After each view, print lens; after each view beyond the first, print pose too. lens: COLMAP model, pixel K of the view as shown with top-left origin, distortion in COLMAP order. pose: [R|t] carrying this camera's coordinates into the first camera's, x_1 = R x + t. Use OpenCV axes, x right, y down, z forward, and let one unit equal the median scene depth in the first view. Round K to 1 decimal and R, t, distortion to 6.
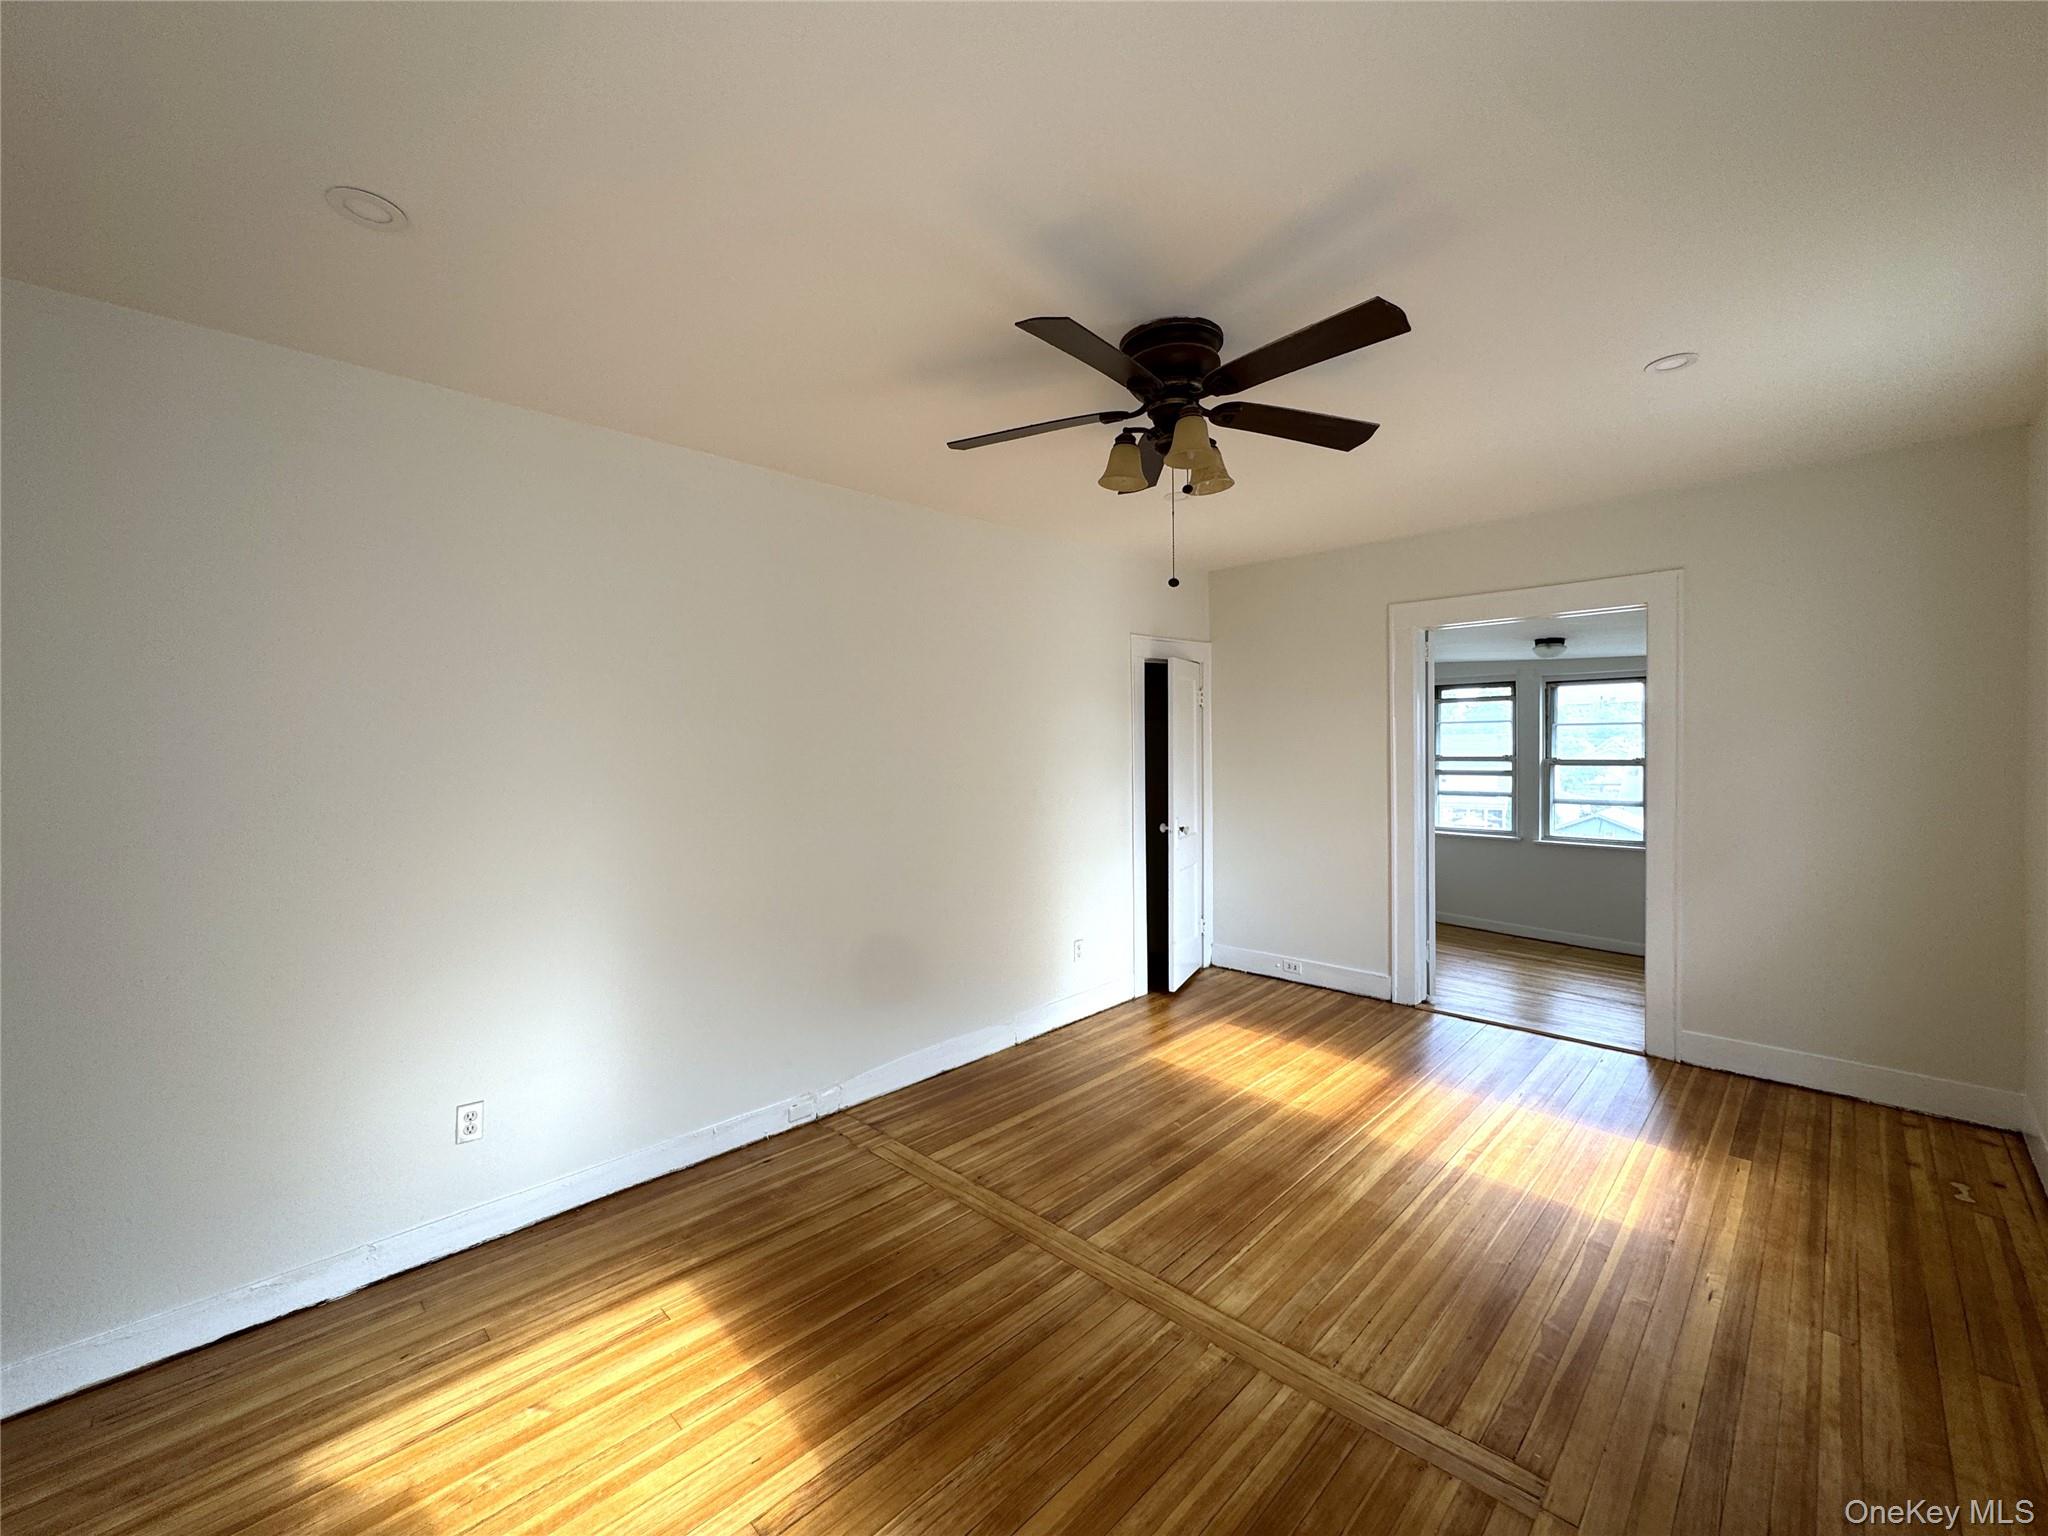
lens RADIAL K [[819.7, 0, 1028.1], [0, 819.7, 761.3], [0, 0, 1]] dist [0.002023, -0.000261]
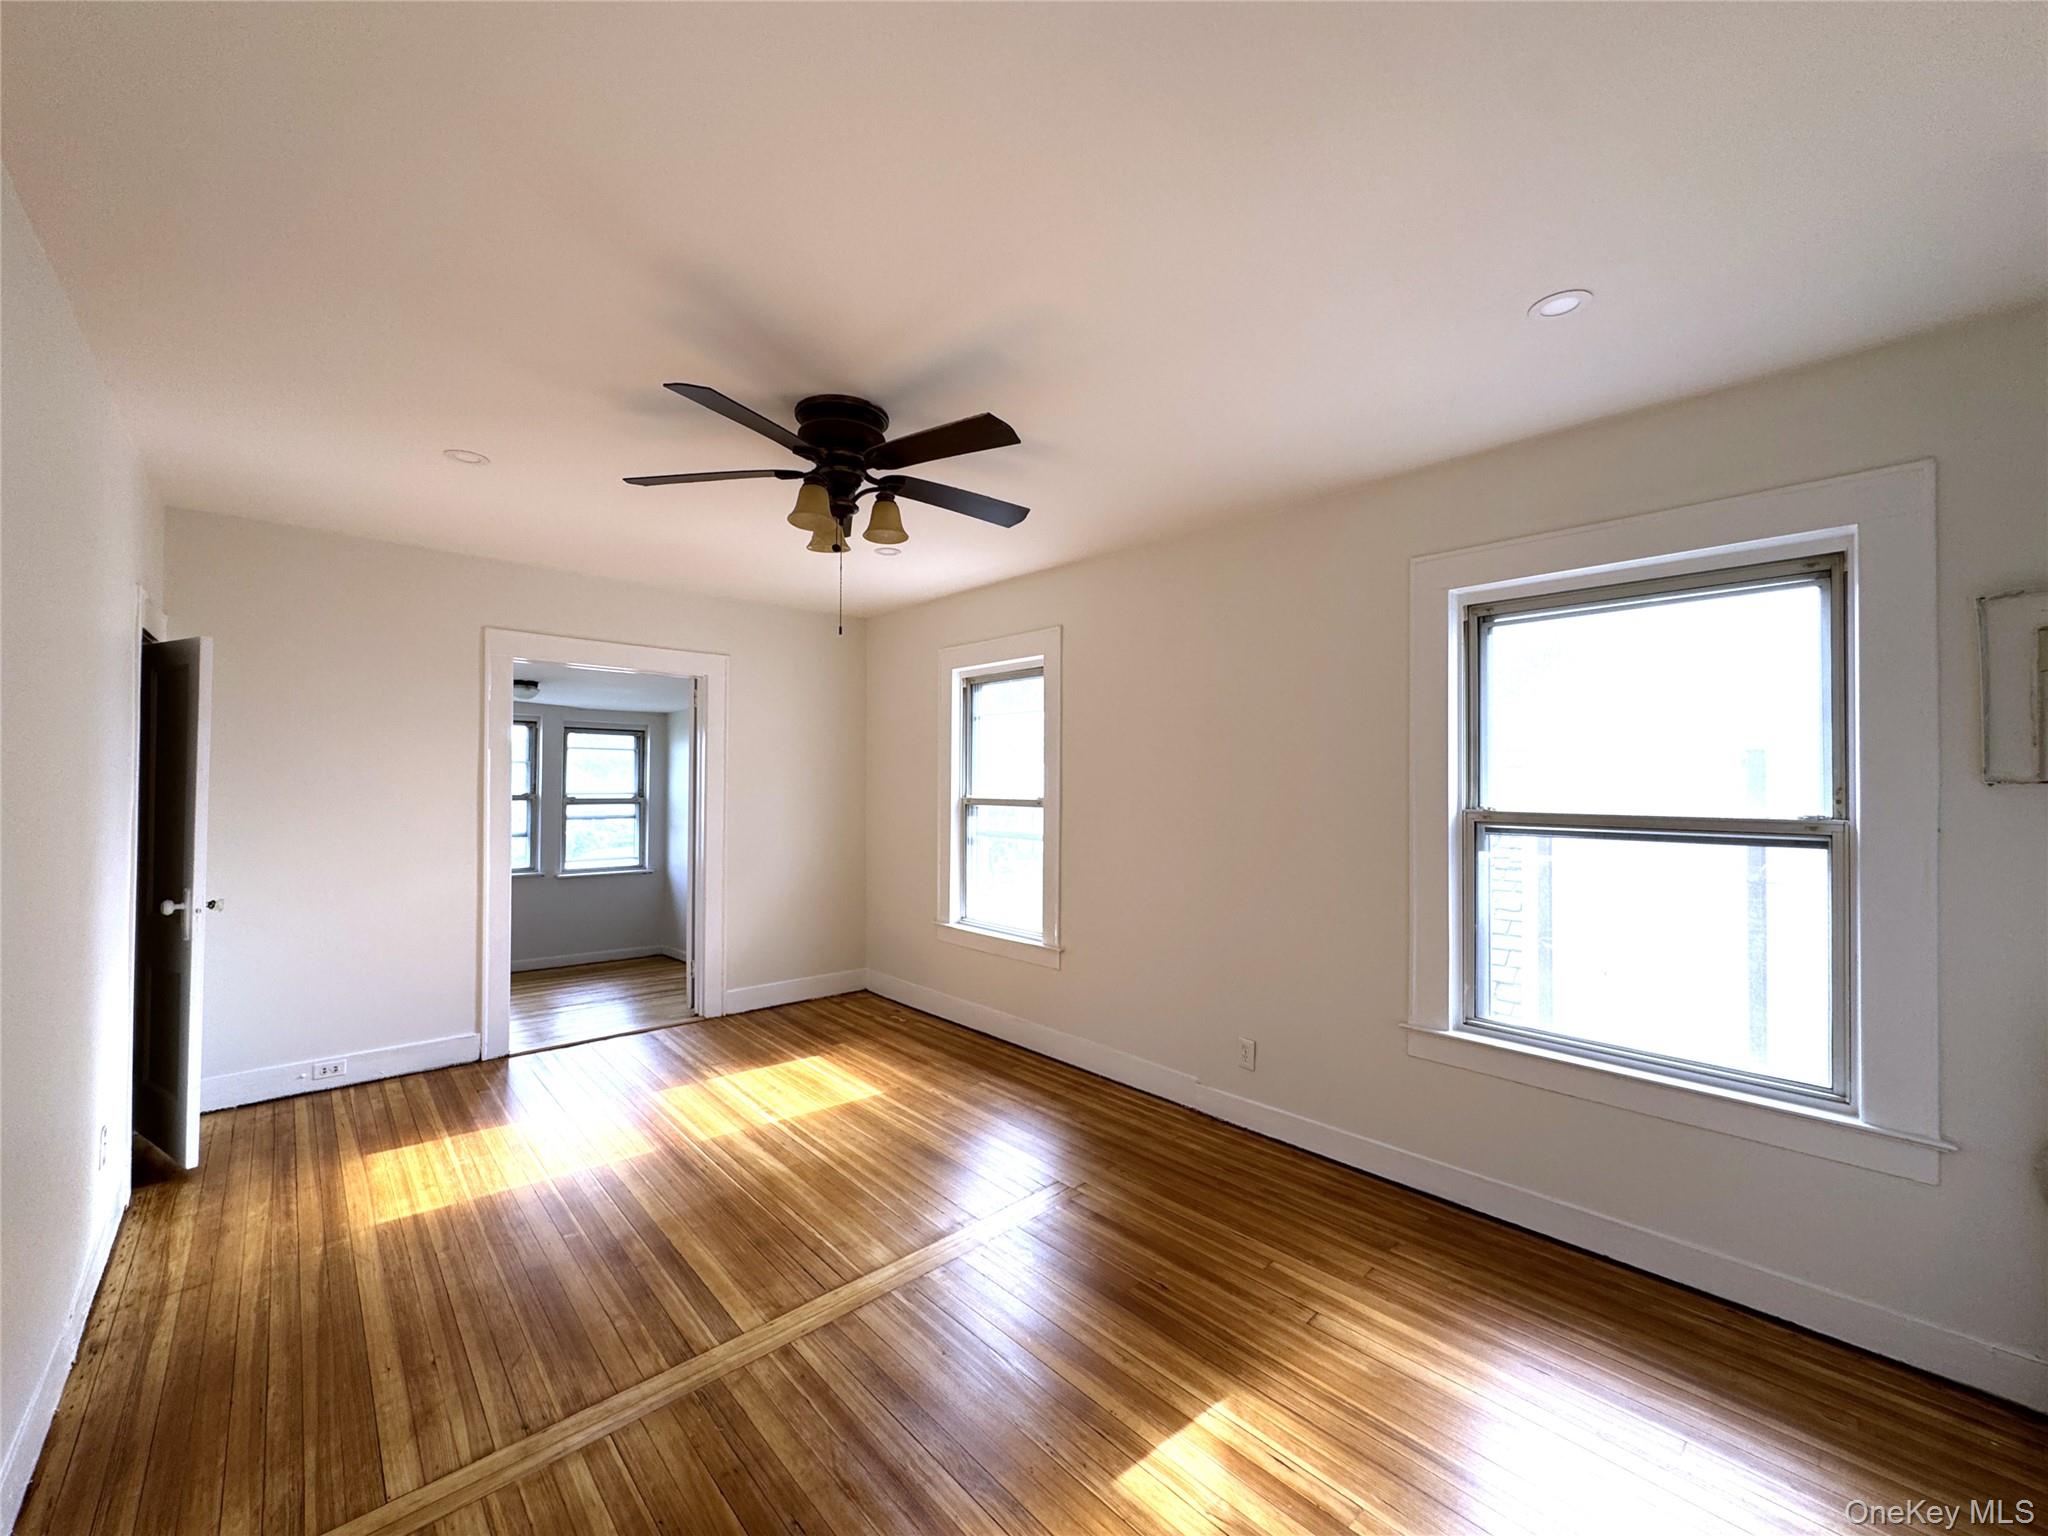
lens RADIAL K [[818.1, 0, 1023.2], [0, 818.1, 769.5], [0, 0, 1]] dist [-0.002115, -0.000243]
pose [[0.052097, 0.026992, 0.998277, -0.700287], [0.009134, 0.999580, -0.027504, 0.000011], [-0.998600, 0.010551, 0.051829, 0.554130]]
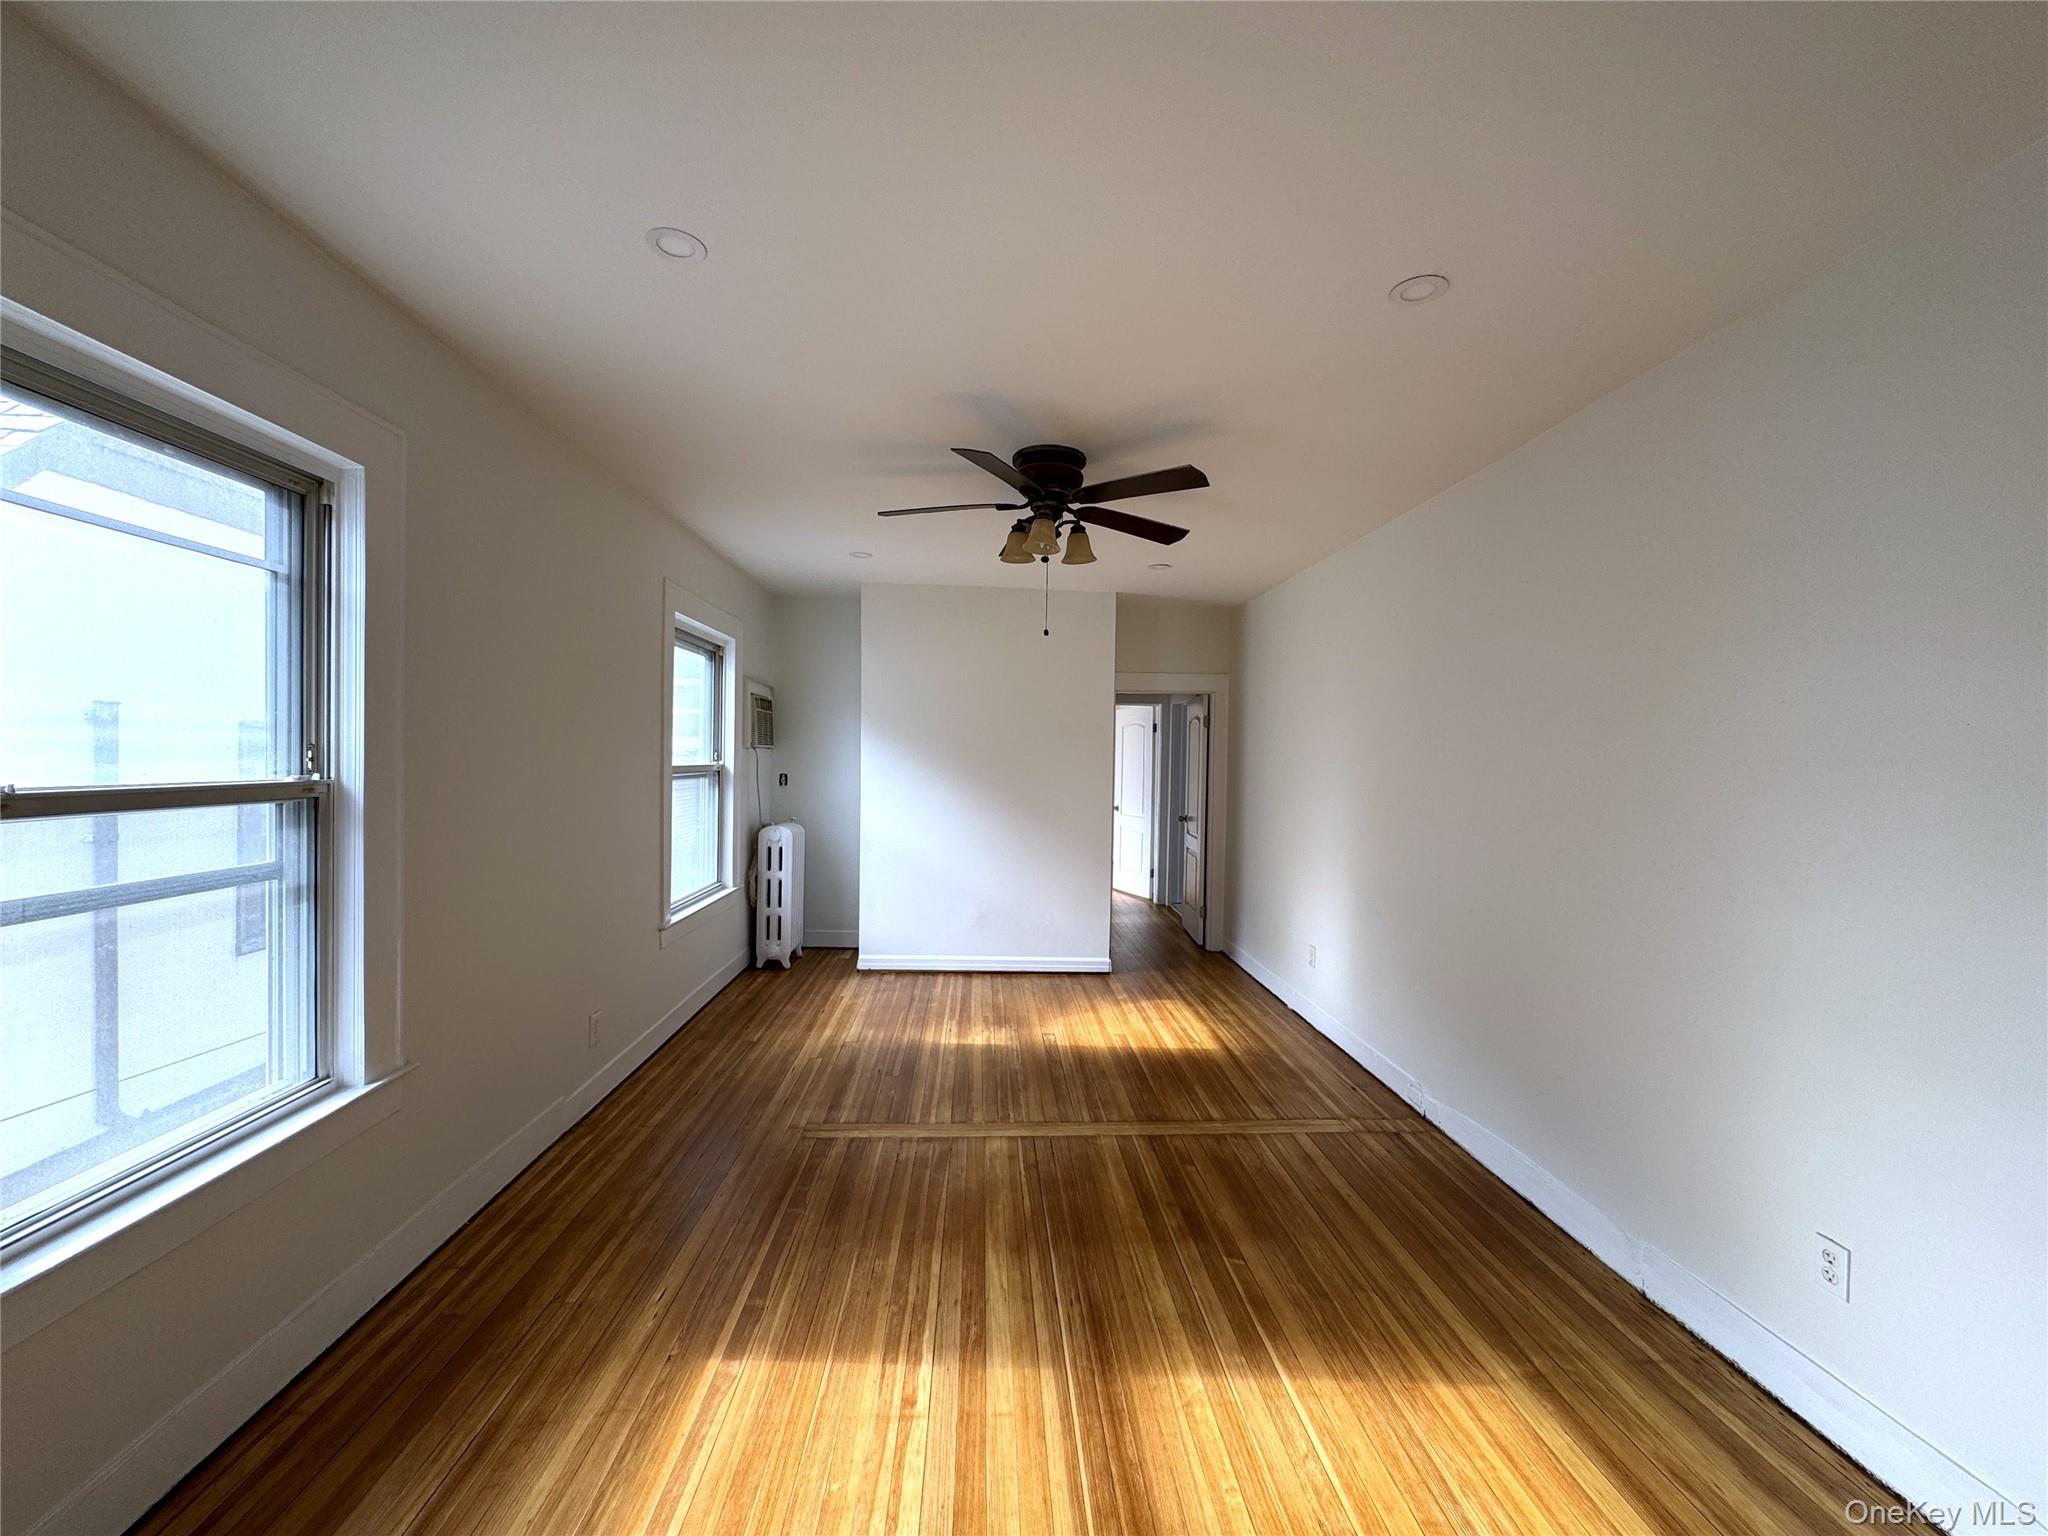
lens RADIAL K [[818.1, 0, 1023.2], [0, 818.1, 769.5], [0, 0, 1]] dist [-0.002115, -0.000243]
pose [[-0.672476, 0.013767, -0.739991, 0.953664], [-0.018160, 0.999219, 0.035092, -0.028841], [0.739896, 0.037037, -0.671701, 1.490376]]
